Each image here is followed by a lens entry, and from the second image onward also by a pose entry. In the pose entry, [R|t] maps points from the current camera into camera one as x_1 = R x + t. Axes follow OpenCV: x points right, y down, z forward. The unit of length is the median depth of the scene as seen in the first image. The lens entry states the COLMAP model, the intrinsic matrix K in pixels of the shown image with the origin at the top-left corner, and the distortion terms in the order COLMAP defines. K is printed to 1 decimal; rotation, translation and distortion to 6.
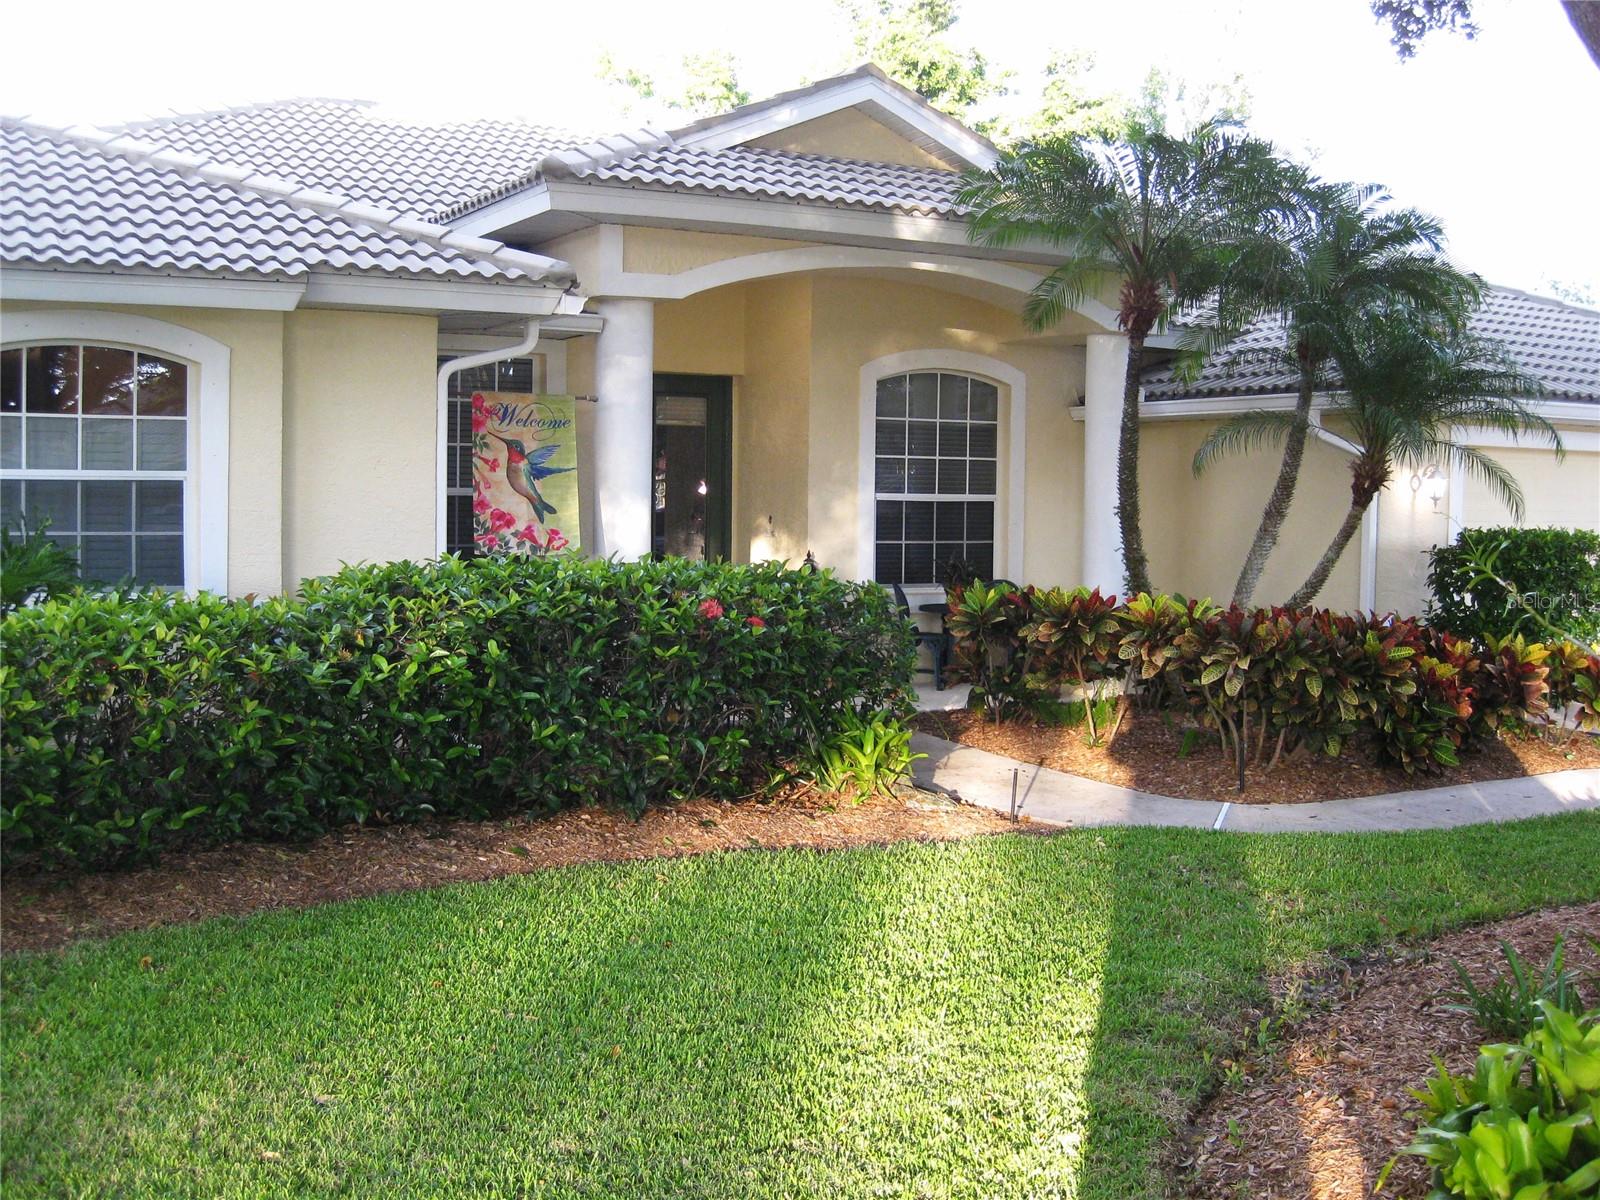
lens RADIAL K [[1802.2, 0, 819.3], [0, 1802.2, 565.9], [0, 0, 1]] dist [-0.220148, 0.266793]
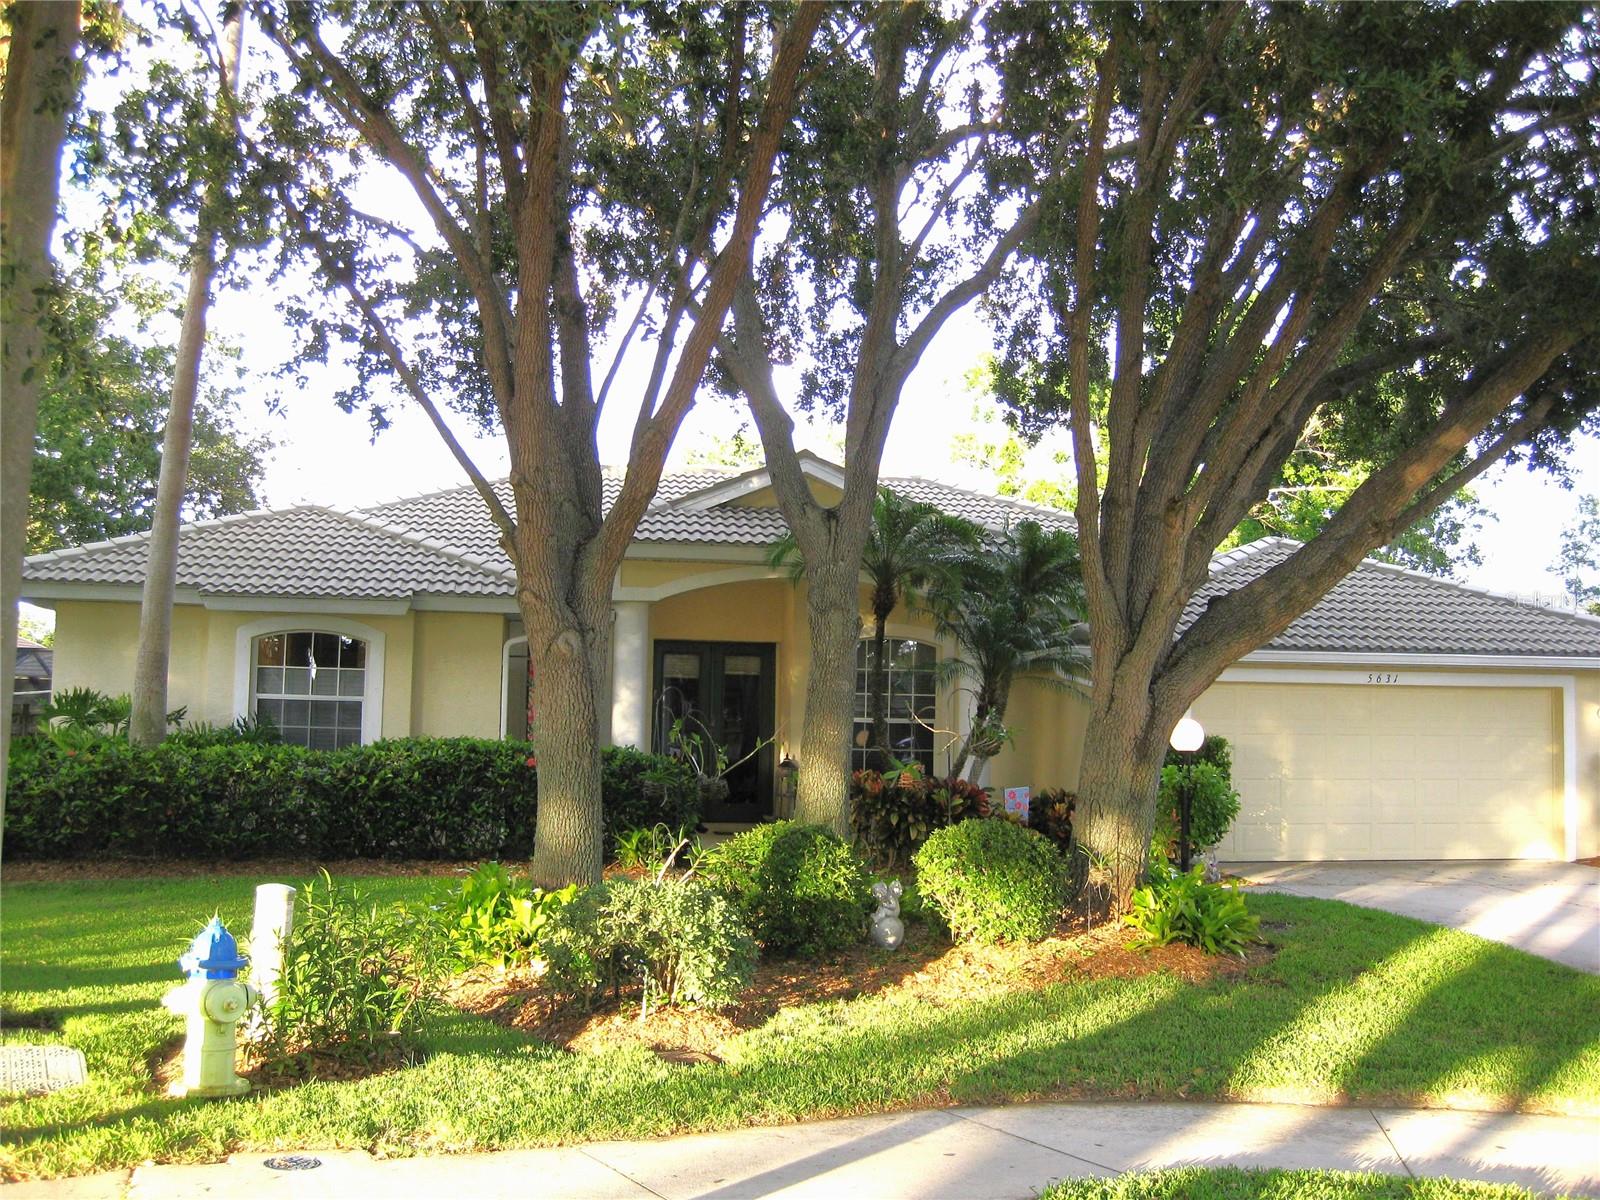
lens RADIAL K [[1763.3, 0, 832.0], [0, 1763.3, 595.4], [0, 0, 1]] dist [-0.184665, 0.161826]
pose [[0.945877, -0.022234, -0.323764, 0.680910], [-0.018050, 0.992501, -0.120893, 0.052642], [0.324024, 0.120194, 0.938382, -0.589114]]
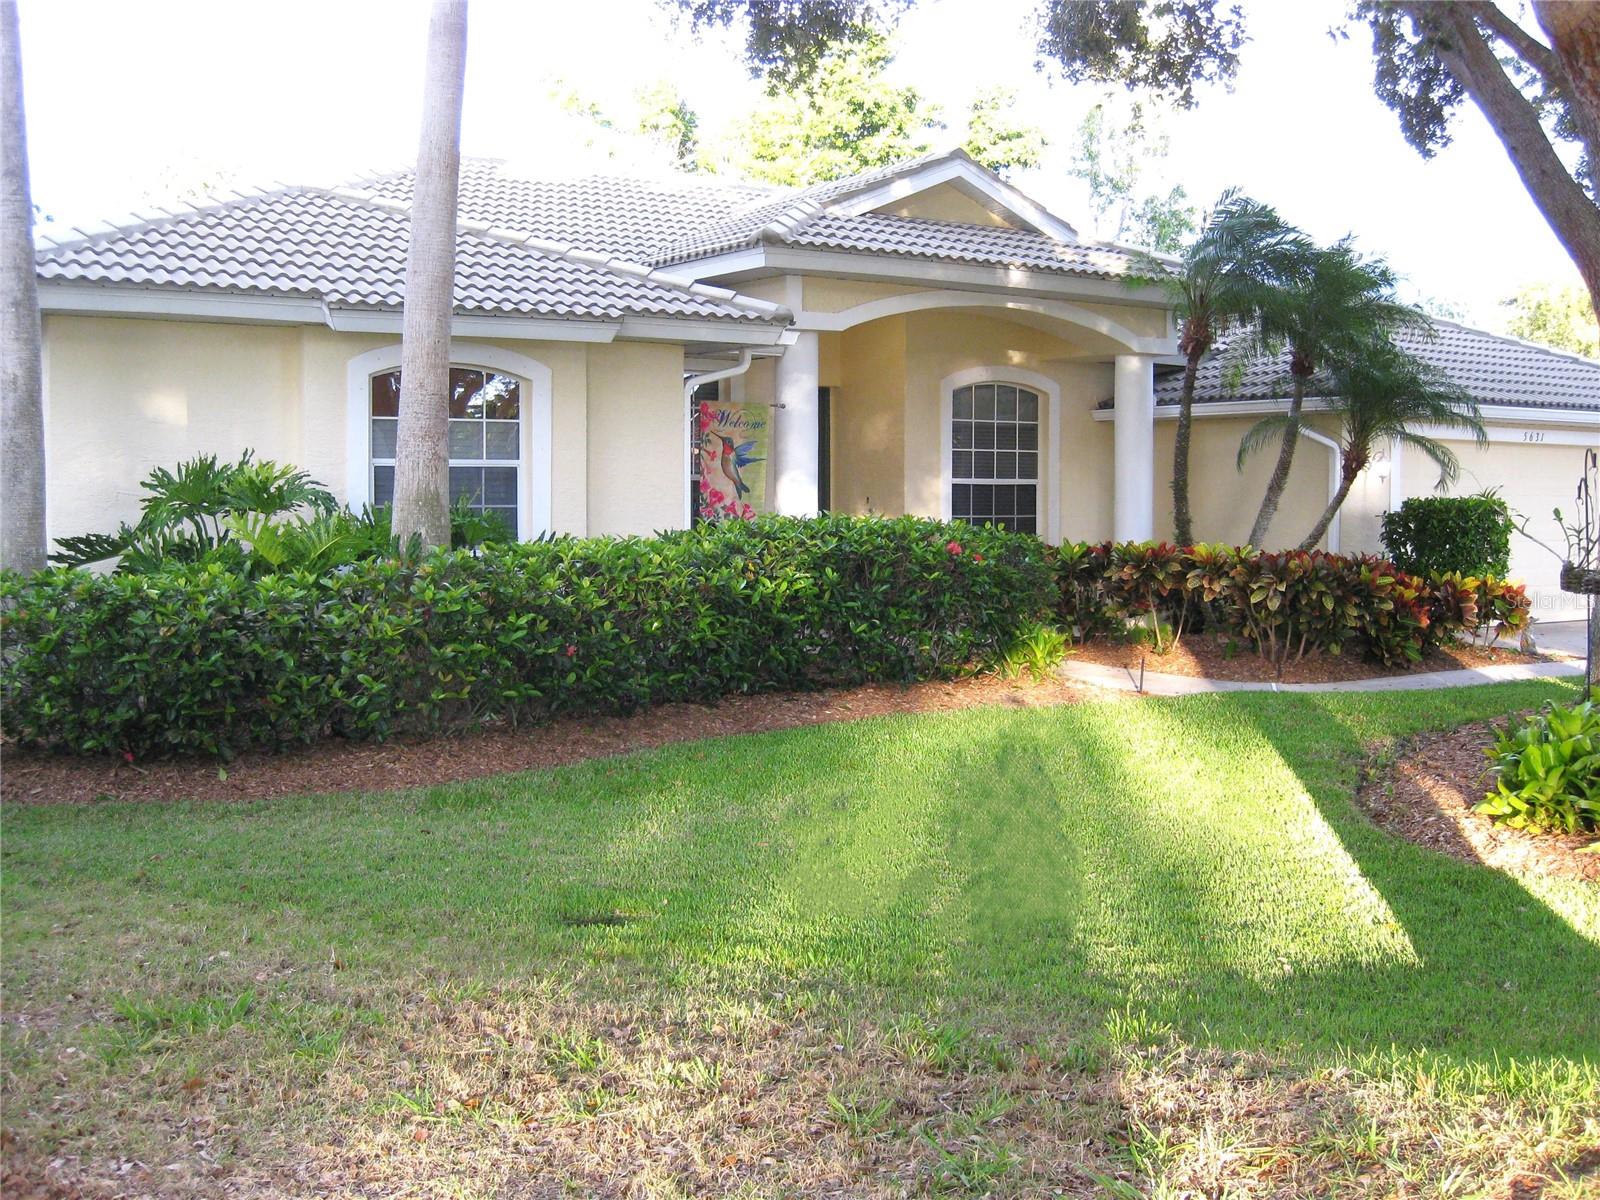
lens RADIAL K [[1763.3, 0, 832.0], [0, 1763.3, 595.4], [0, 0, 1]] dist [-0.184665, 0.161826]
pose [[0.996468, -0.015884, 0.082454, -0.209257], [0.014553, 0.999754, 0.016718, 0.027938], [-0.082700, -0.015459, 0.996455, -0.329635]]
